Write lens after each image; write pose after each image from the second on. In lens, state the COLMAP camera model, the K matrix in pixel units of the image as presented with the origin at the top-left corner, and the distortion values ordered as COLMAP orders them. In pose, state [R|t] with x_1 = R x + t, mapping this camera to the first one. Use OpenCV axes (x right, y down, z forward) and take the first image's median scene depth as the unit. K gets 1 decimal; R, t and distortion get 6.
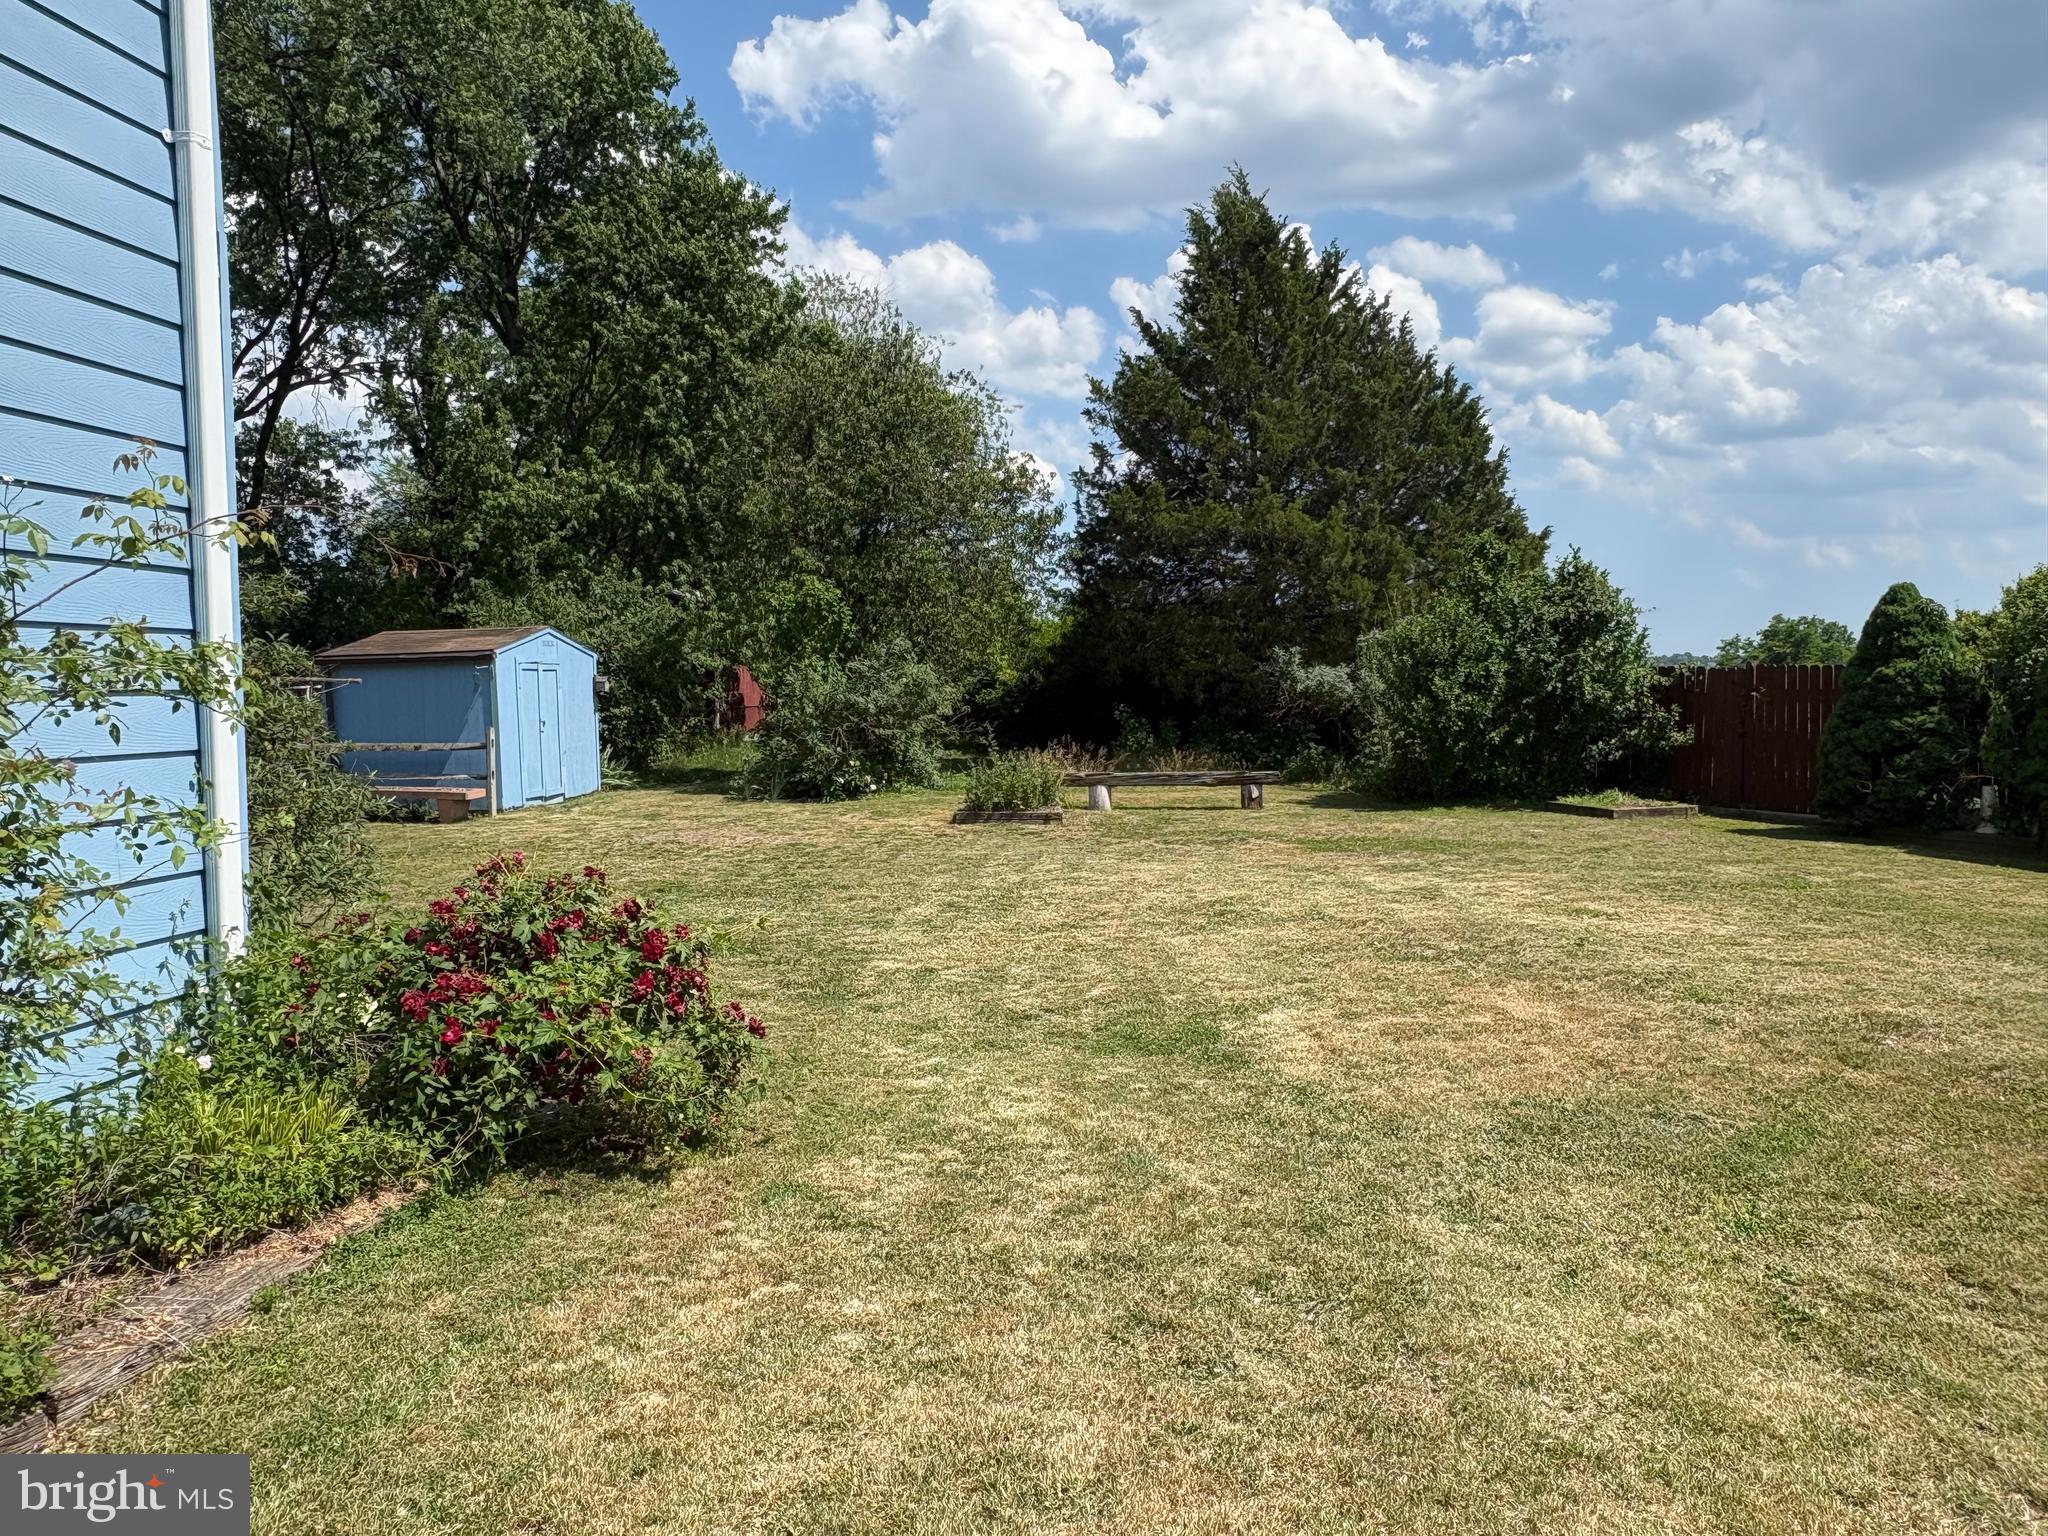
lens RADIAL K [[1486.2, 0, 1028.7], [0, 1486.2, 795.5], [0, 0, 1]] dist [-0.004632, 0.000912]
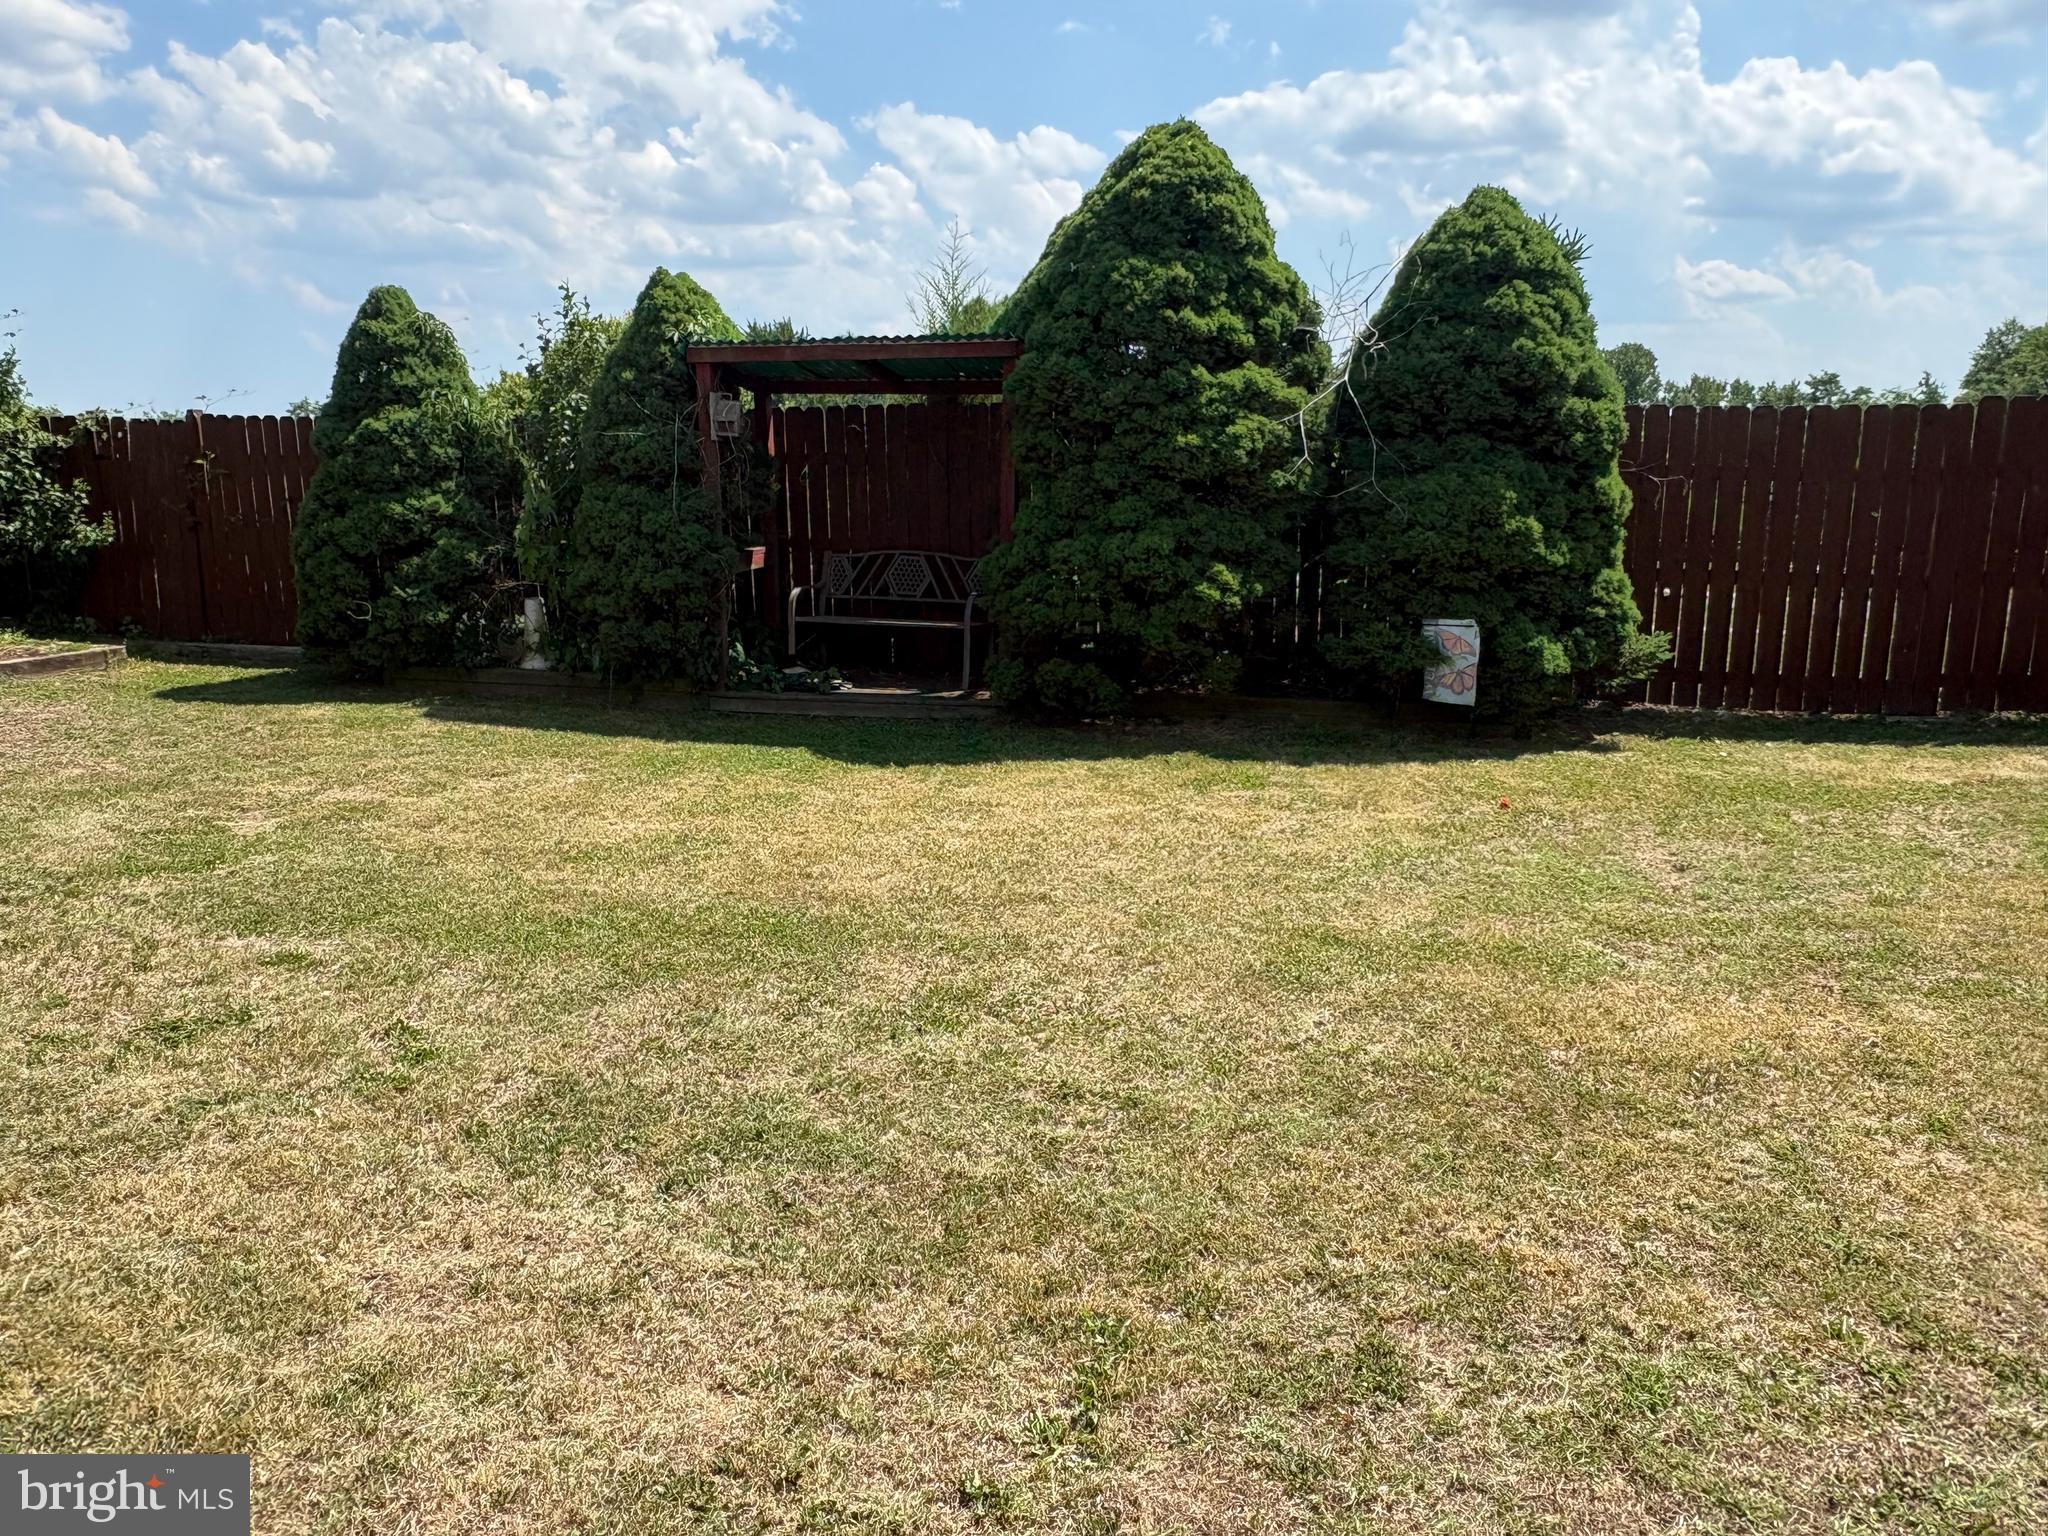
lens RADIAL K [[1558.2, 0, 965.1], [0, 1558.2, 769.8], [0, 0, 1]] dist [0.001129, 0.000586]
pose [[0.670896, -0.141381, 0.727949, 0.196176], [0.049121, 0.987974, 0.146612, -0.019121], [-0.739922, -0.062604, 0.669773, 0.291378]]
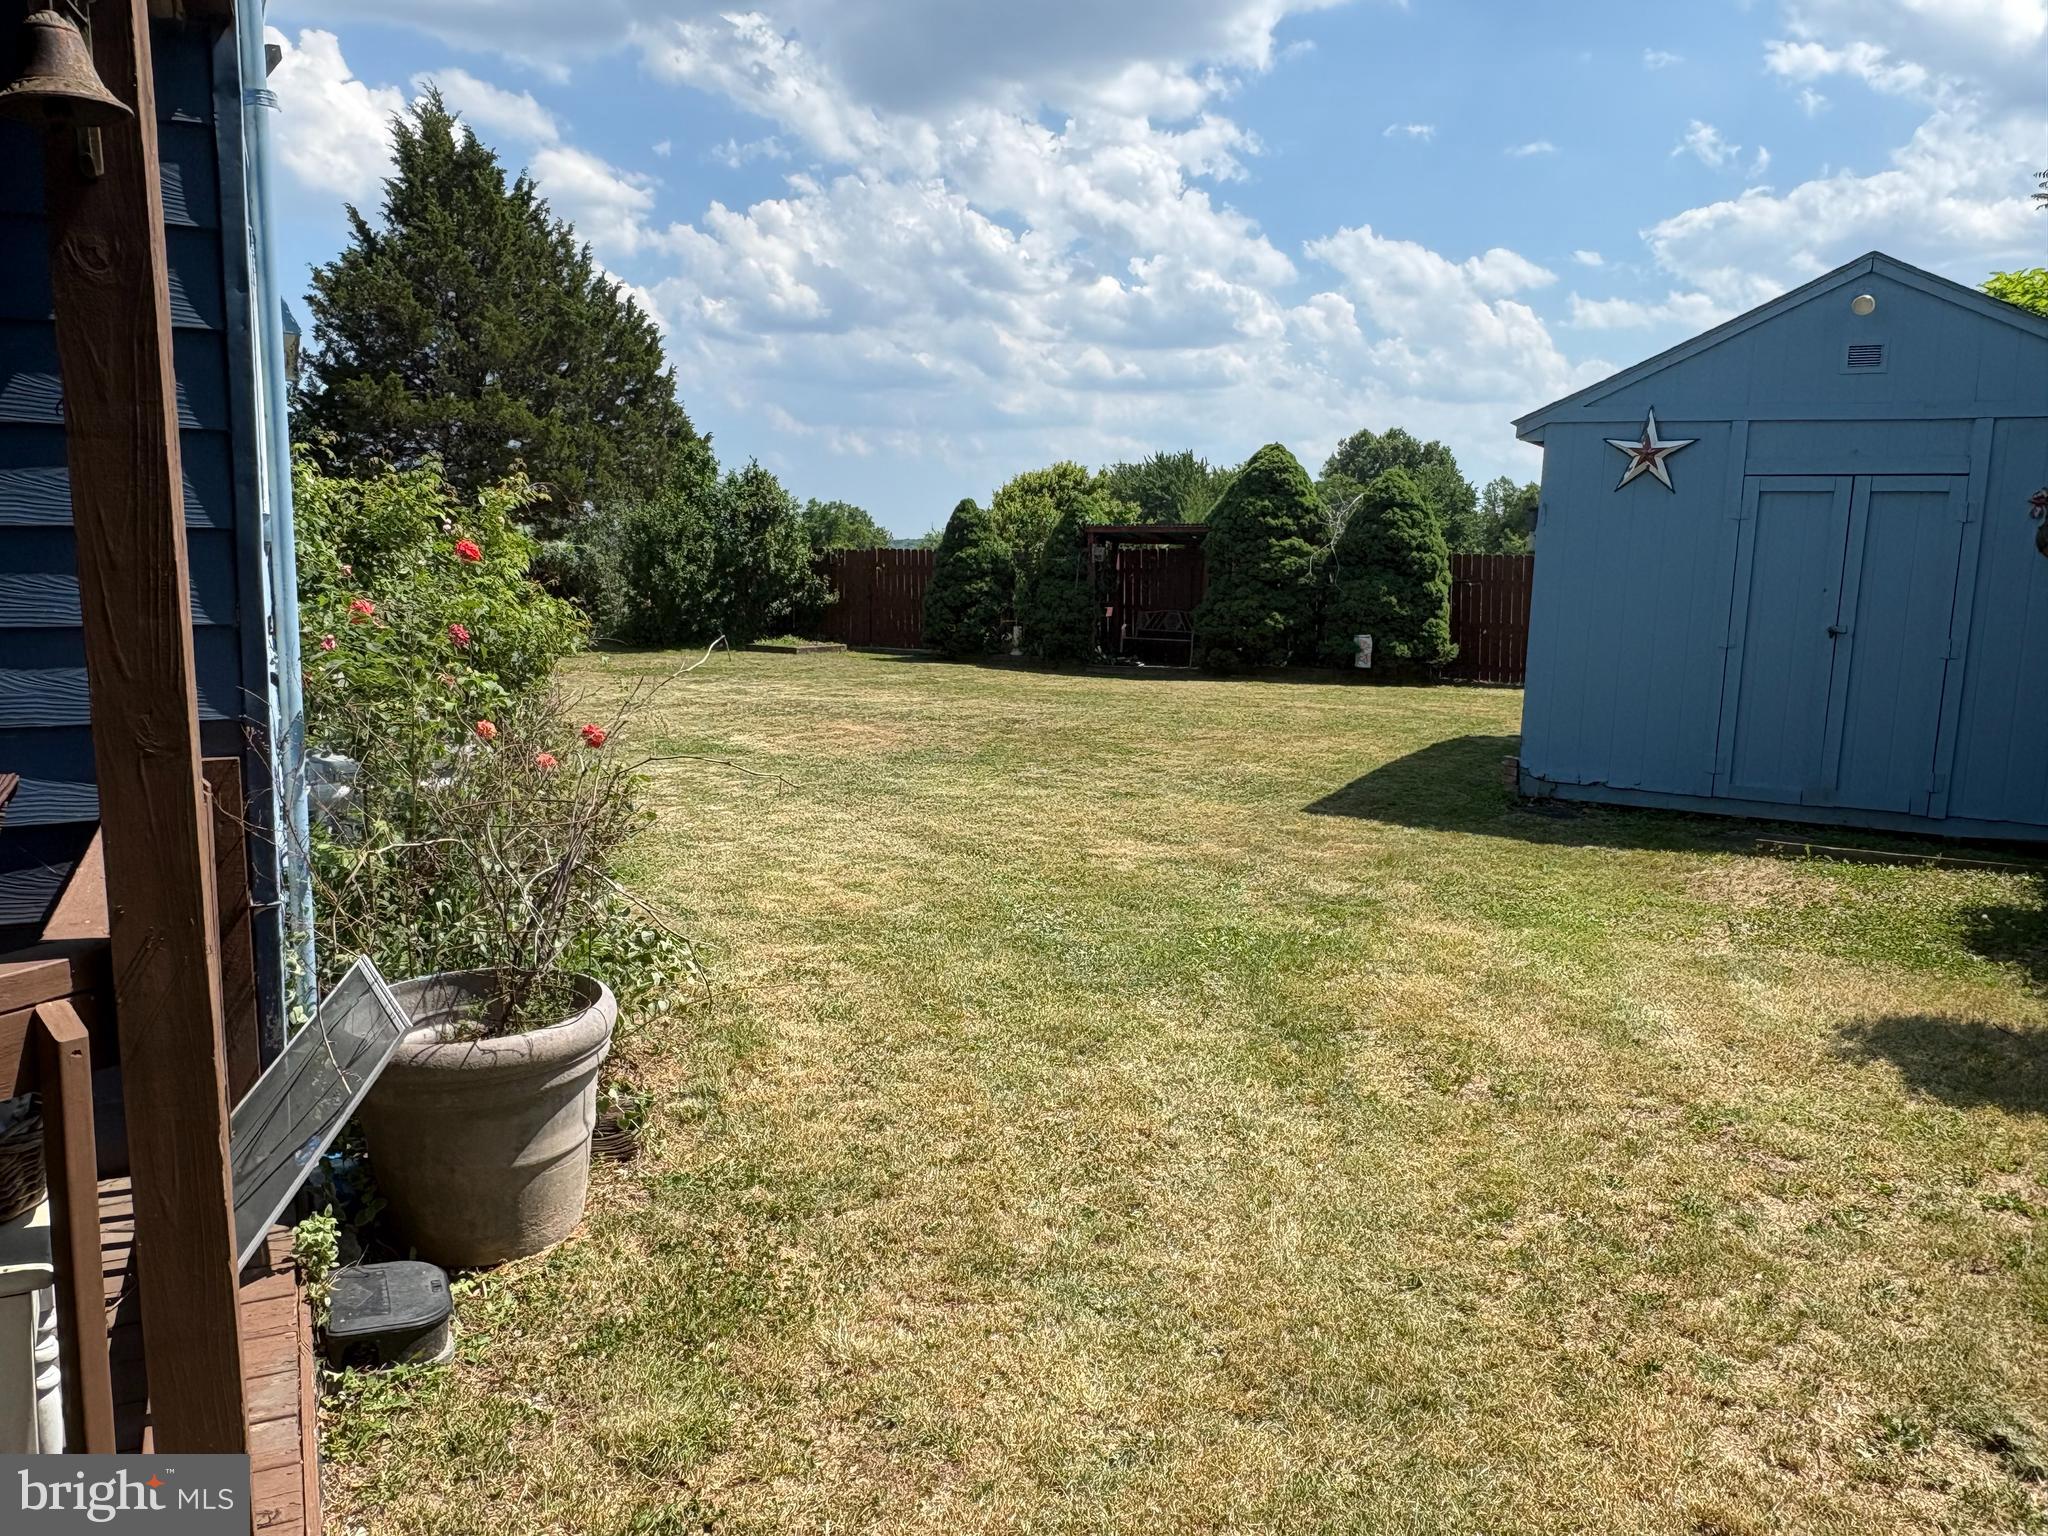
lens RADIAL K [[1558.2, 0, 965.1], [0, 1558.2, 769.8], [0, 0, 1]] dist [0.001129, 0.000586]
pose [[0.845737, -0.051396, 0.531119, -0.254410], [0.018621, 0.997587, 0.066883, 0.027543], [-0.533275, -0.046676, 0.844653, -0.338758]]
